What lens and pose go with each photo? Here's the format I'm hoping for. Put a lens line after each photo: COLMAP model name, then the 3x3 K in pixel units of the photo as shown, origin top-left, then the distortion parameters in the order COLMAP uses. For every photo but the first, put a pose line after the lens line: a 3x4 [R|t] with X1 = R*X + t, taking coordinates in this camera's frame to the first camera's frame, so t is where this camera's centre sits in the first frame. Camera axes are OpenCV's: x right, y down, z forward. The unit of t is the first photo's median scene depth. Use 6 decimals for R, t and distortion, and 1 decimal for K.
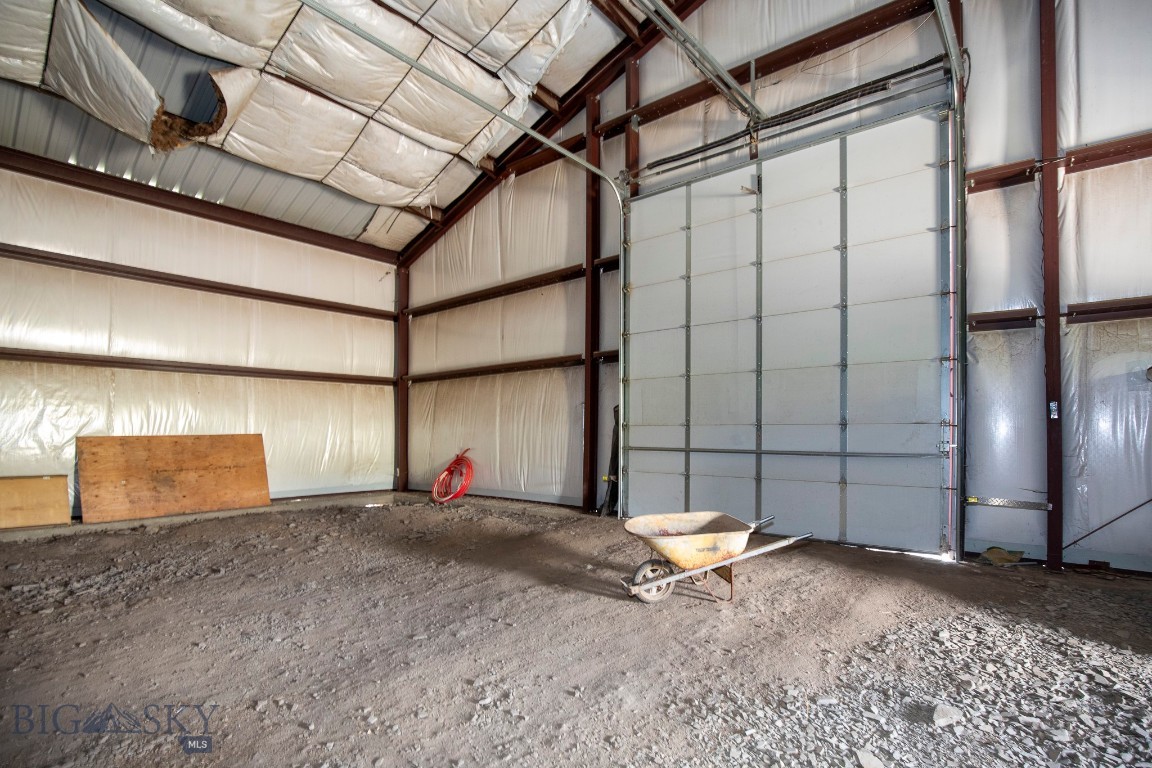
lens RADIAL K [[568.5, 0, 572.4], [0, 568.5, 433.6], [0, 0, 1]] dist [-0.027571, 0.000240]
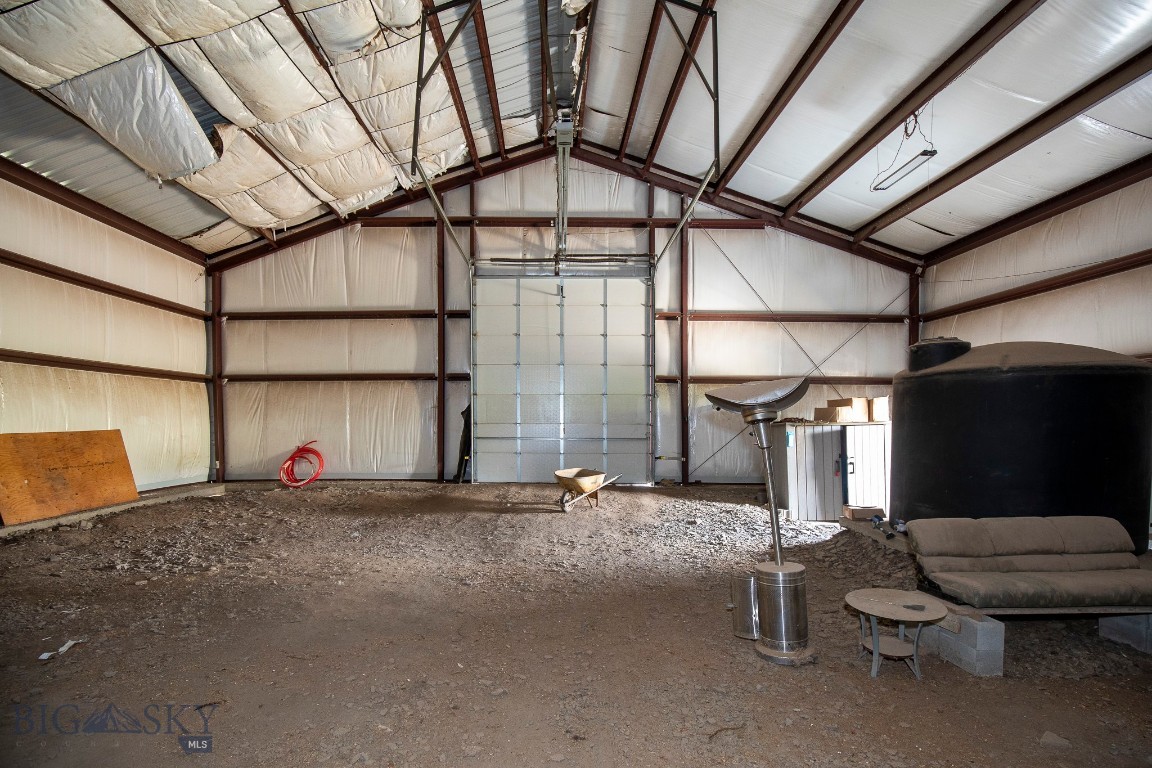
lens RADIAL K [[568.5, 0, 572.4], [0, 568.5, 433.6], [0, 0, 1]] dist [-0.027571, 0.000240]
pose [[0.748001, -0.010008, 0.663623, -0.653737], [-0.001099, 0.999866, 0.016318, -0.010666], [-0.663697, -0.012935, 0.747889, -0.298412]]
